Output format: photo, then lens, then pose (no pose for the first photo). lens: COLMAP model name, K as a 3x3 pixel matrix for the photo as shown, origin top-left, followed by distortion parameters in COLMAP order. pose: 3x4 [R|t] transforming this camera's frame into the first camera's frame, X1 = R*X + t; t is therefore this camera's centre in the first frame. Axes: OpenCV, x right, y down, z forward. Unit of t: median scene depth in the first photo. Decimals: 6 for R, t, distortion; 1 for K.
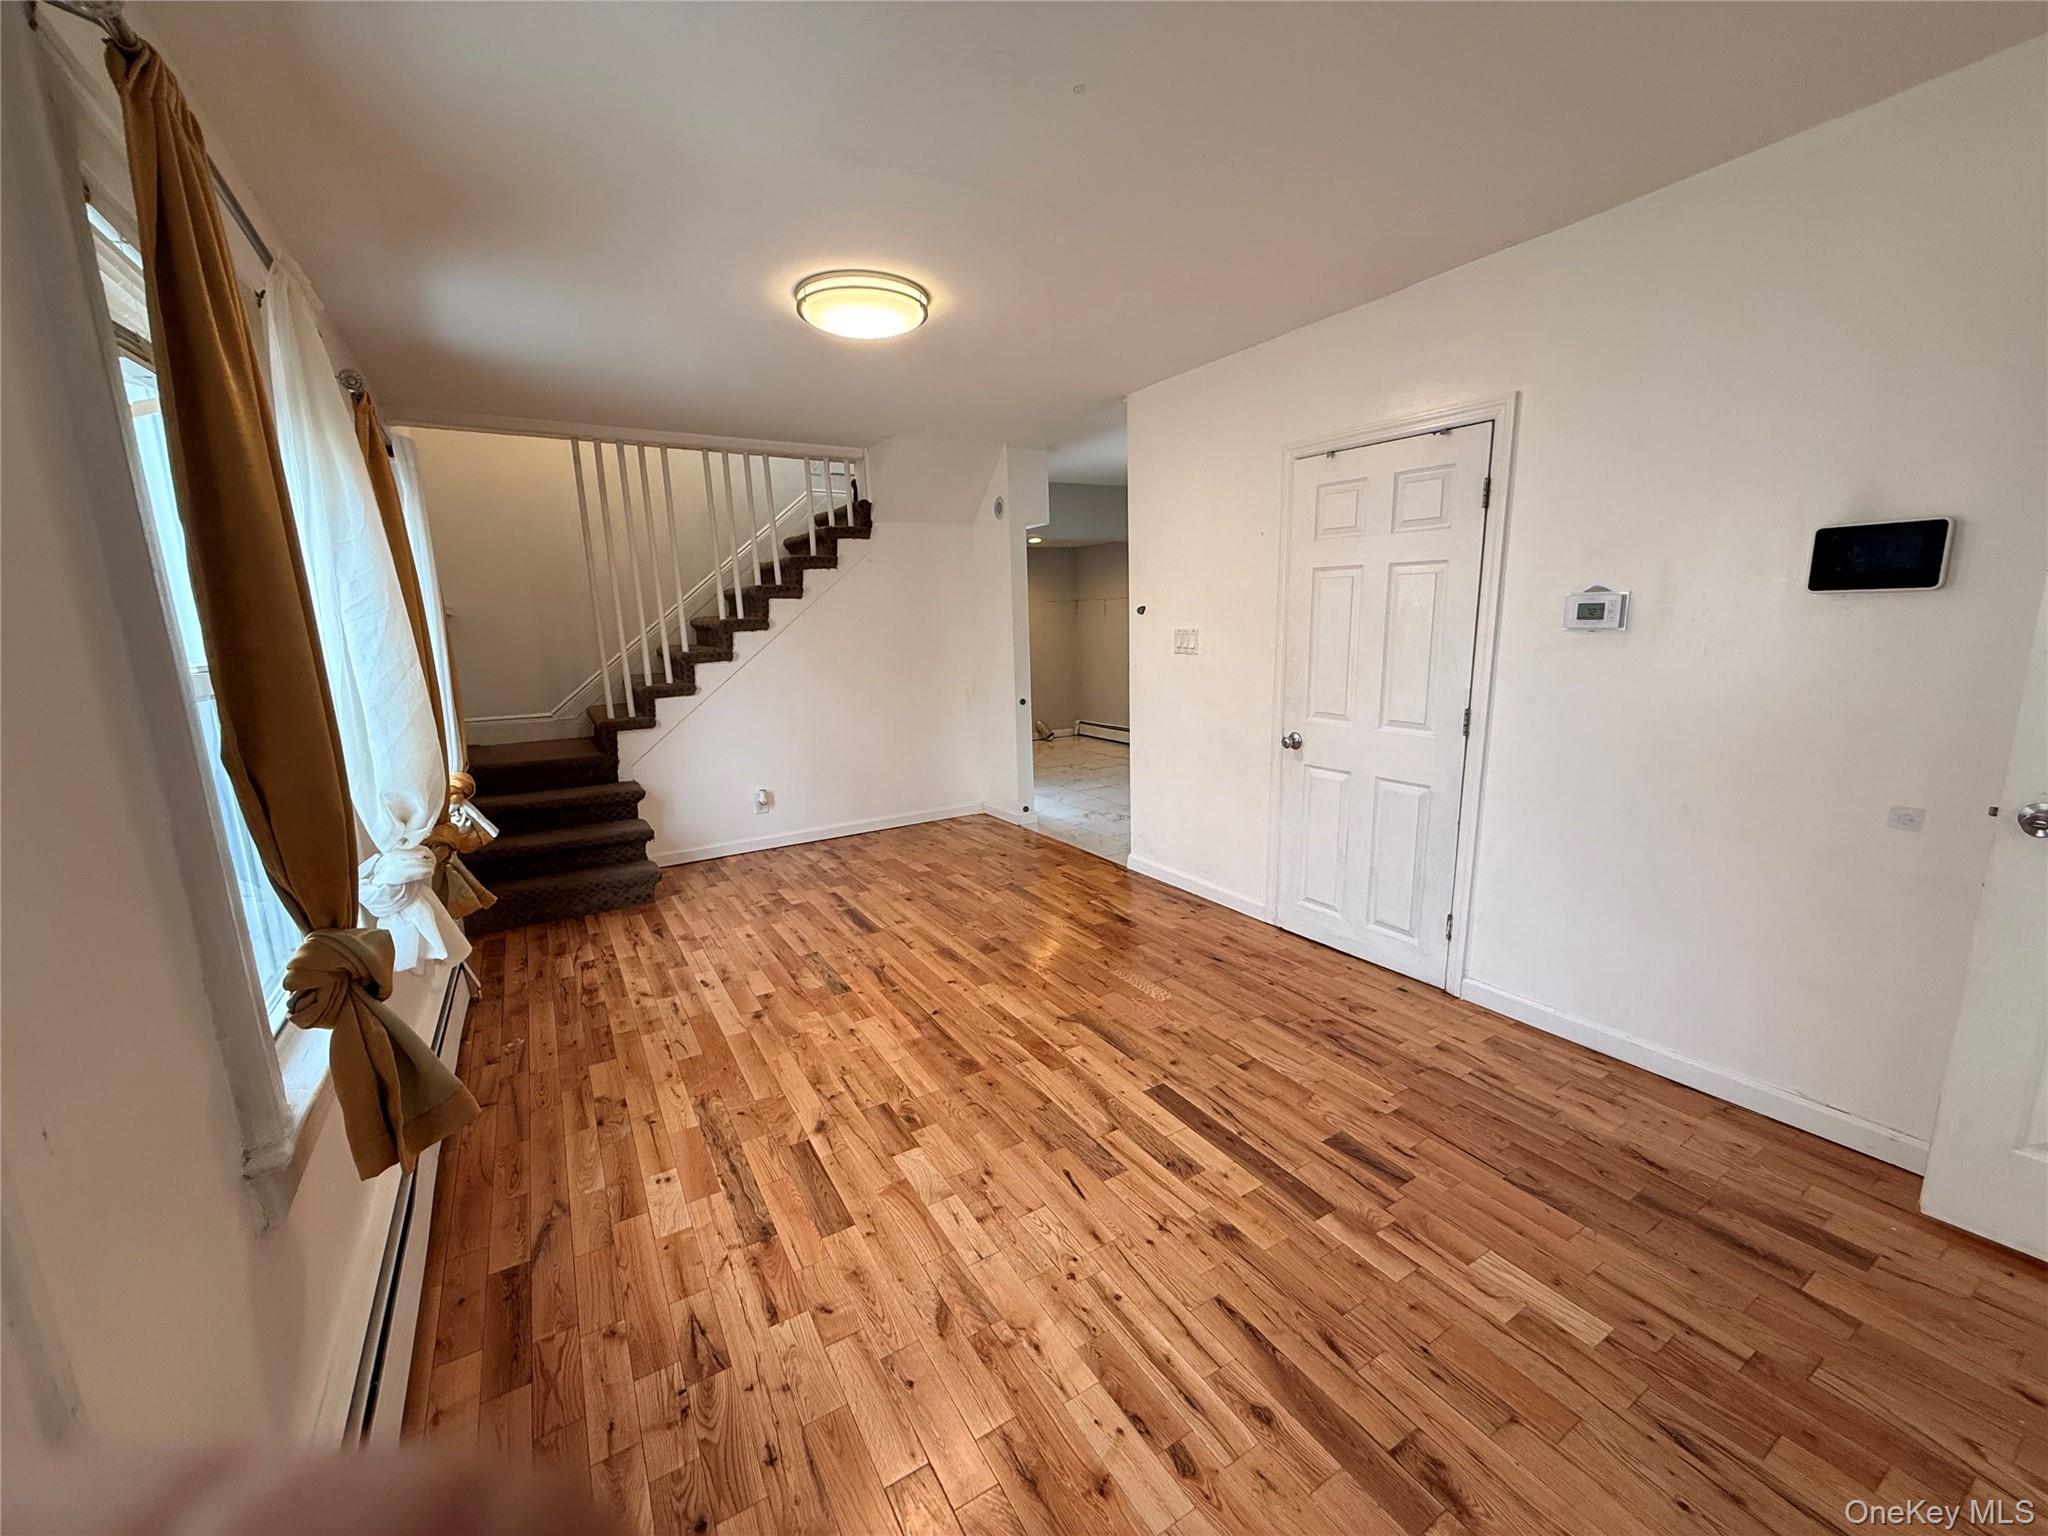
lens RADIAL K [[812.9, 0, 1015.1], [0, 812.9, 769.0], [0, 0, 1]] dist [-0.001922, 0.000049]
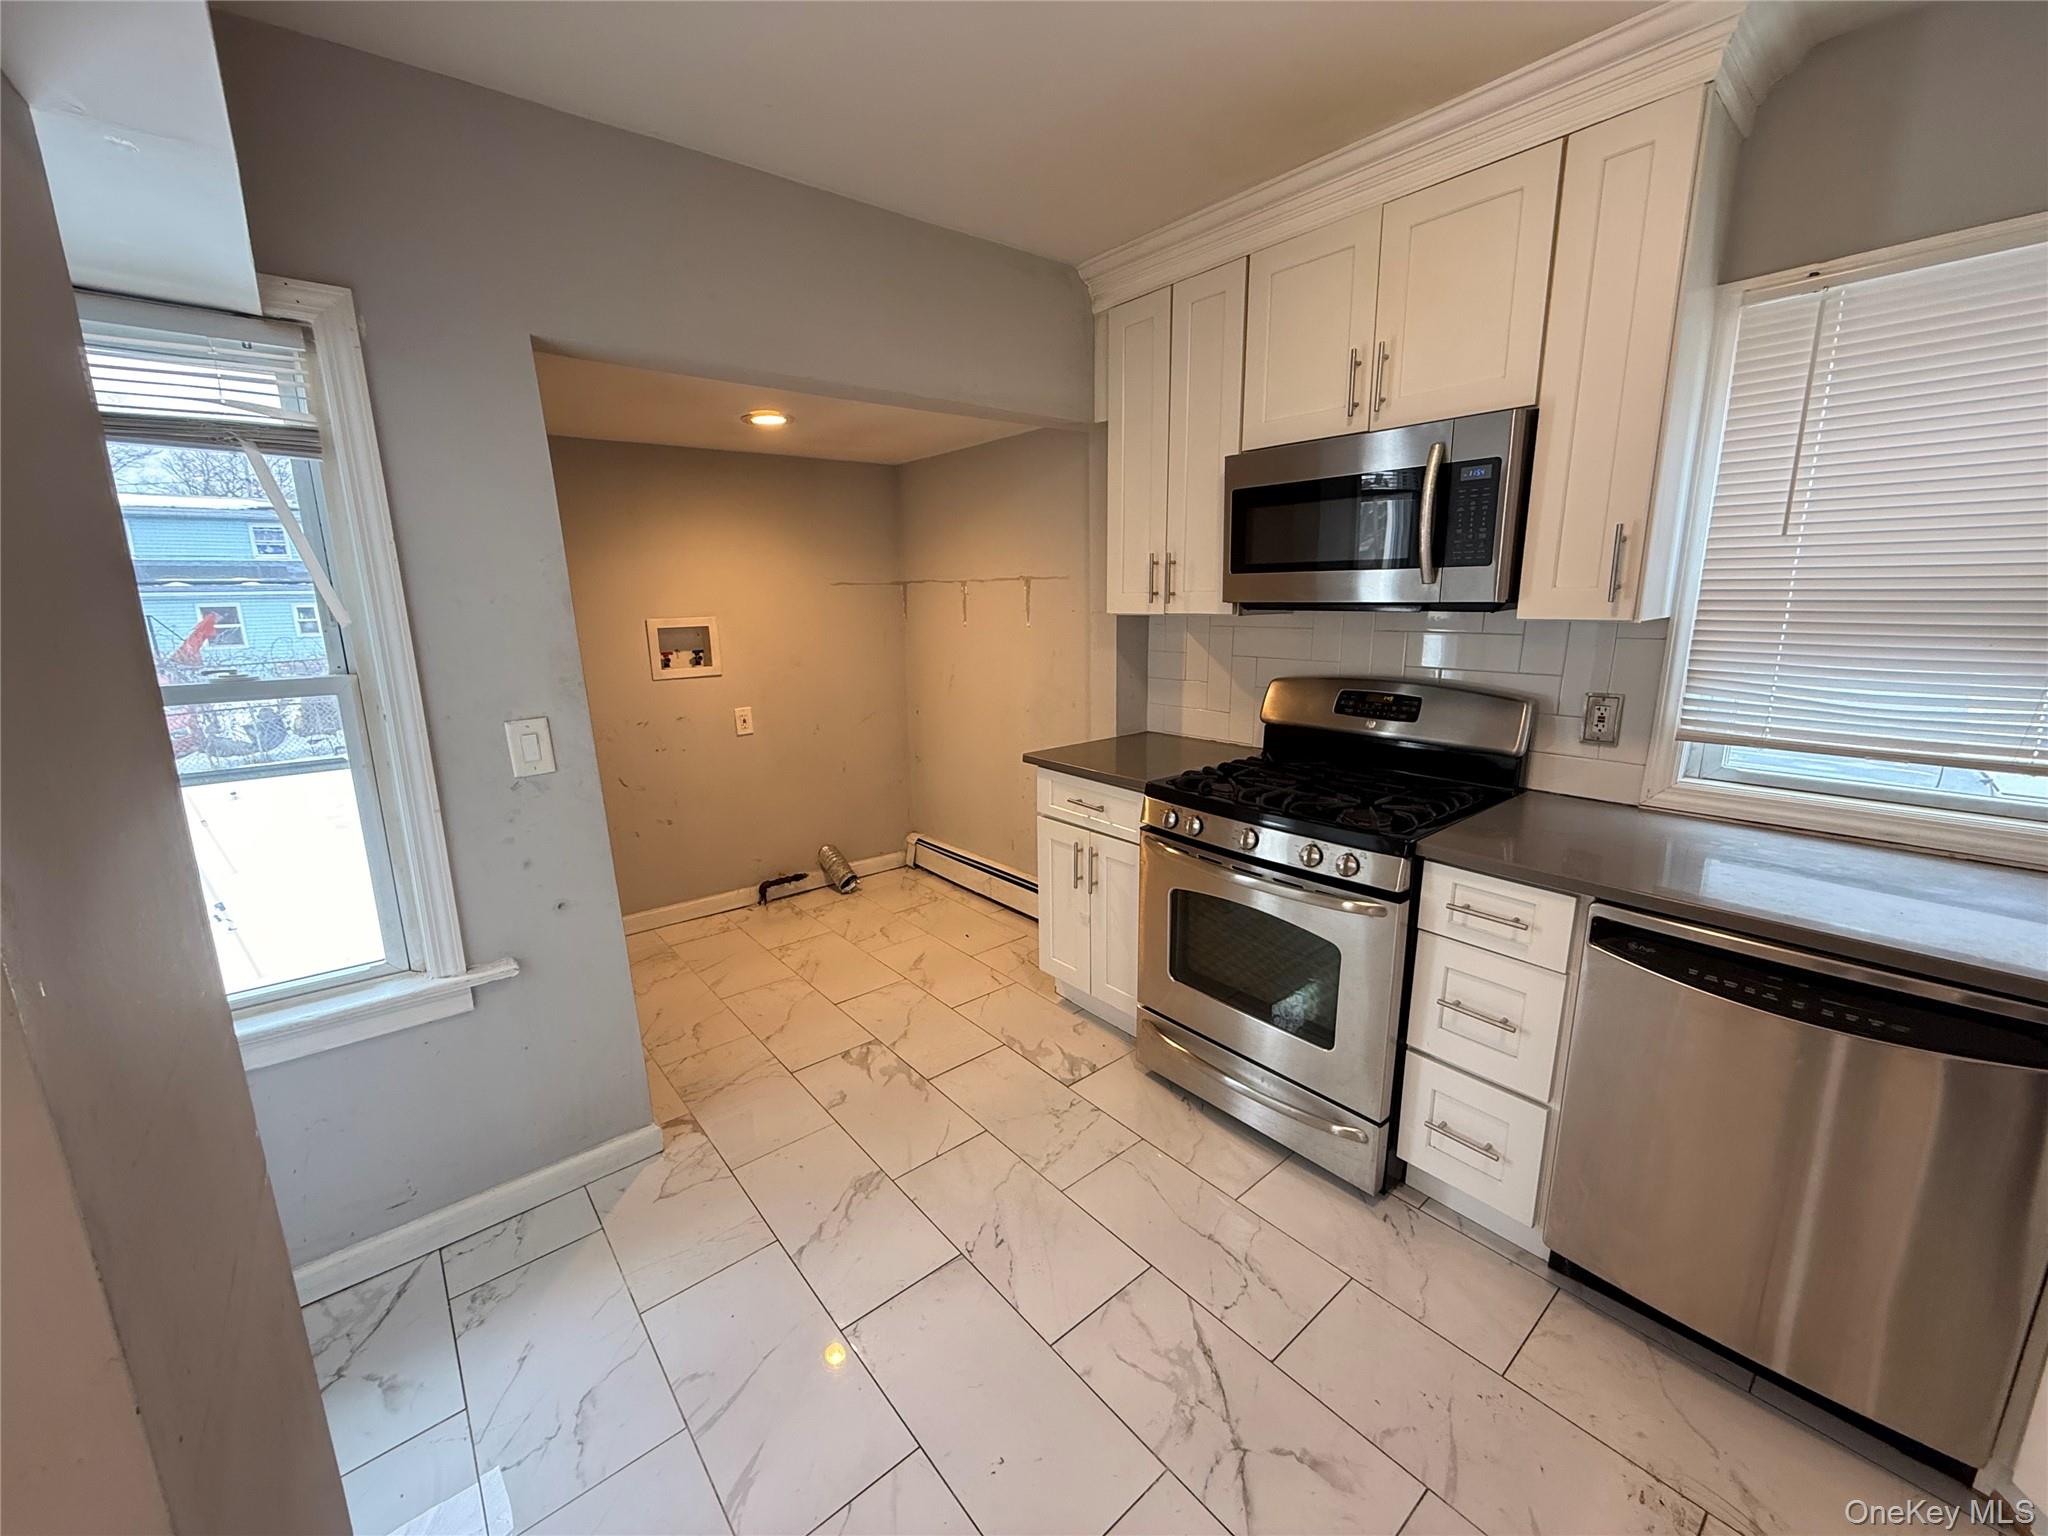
lens RADIAL K [[812.9, 0, 1033.6], [0, 812.9, 766.8], [0, 0, 1]] dist [-0.001922, 0.000049]
pose [[0.990876, -0.017690, 0.133609, 0.147988], [0.014906, 0.999651, 0.021806, -0.192053], [-0.133948, -0.019615, 0.990794, 0.913052]]
